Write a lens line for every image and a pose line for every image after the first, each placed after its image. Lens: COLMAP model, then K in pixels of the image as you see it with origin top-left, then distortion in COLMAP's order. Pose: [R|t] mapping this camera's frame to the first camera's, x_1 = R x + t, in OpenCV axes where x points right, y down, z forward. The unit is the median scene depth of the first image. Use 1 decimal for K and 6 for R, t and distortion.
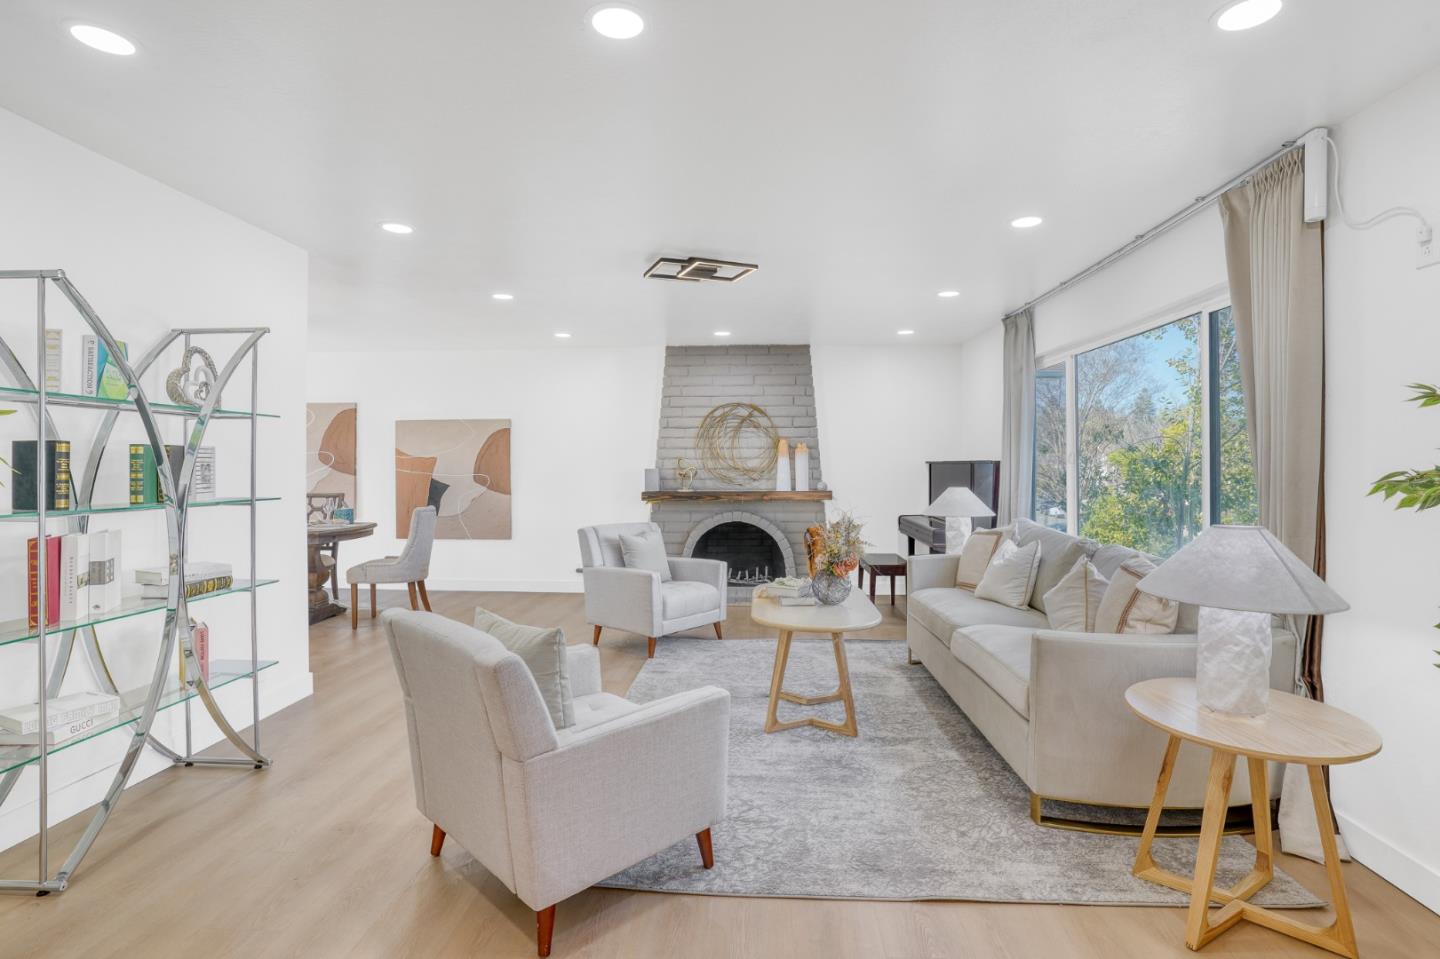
lens RADIAL K [[714.8, 0, 711.3], [0, 714.8, 450.6], [0, 0, 1]] dist [-0.071174, 0.037196]
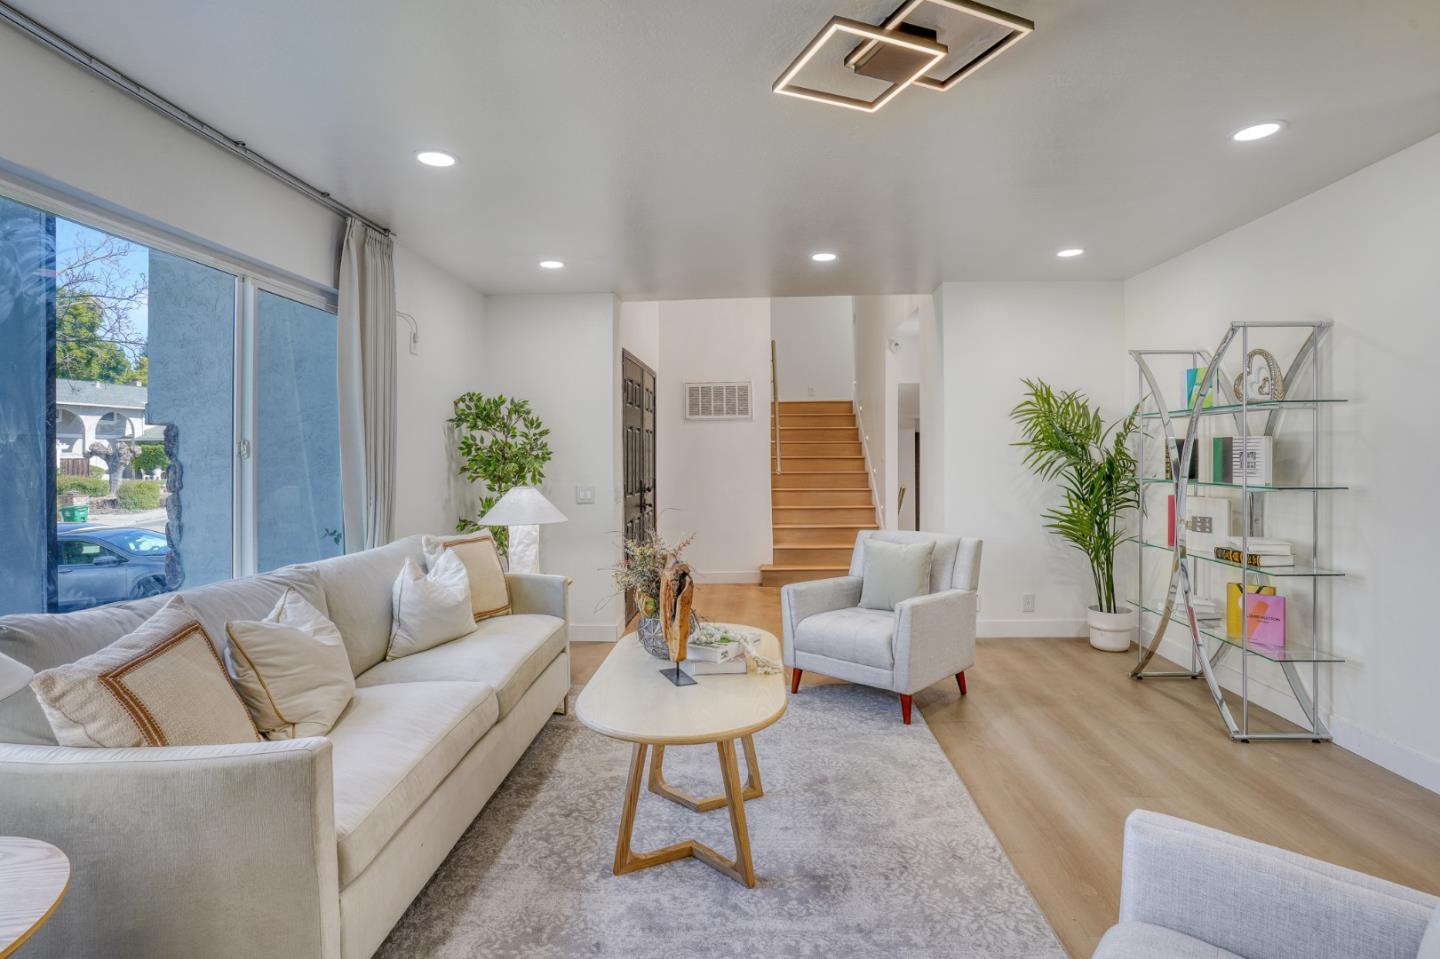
lens RADIAL K [[714.8, 0, 711.3], [0, 714.8, 450.6], [0, 0, 1]] dist [-0.071174, 0.037196]
pose [[-0.999980, 0.006249, -0.001210, 0.156703], [0.006278, 0.999663, -0.025193, 0.039701], [0.001052, -0.025200, -0.999682, 2.123091]]
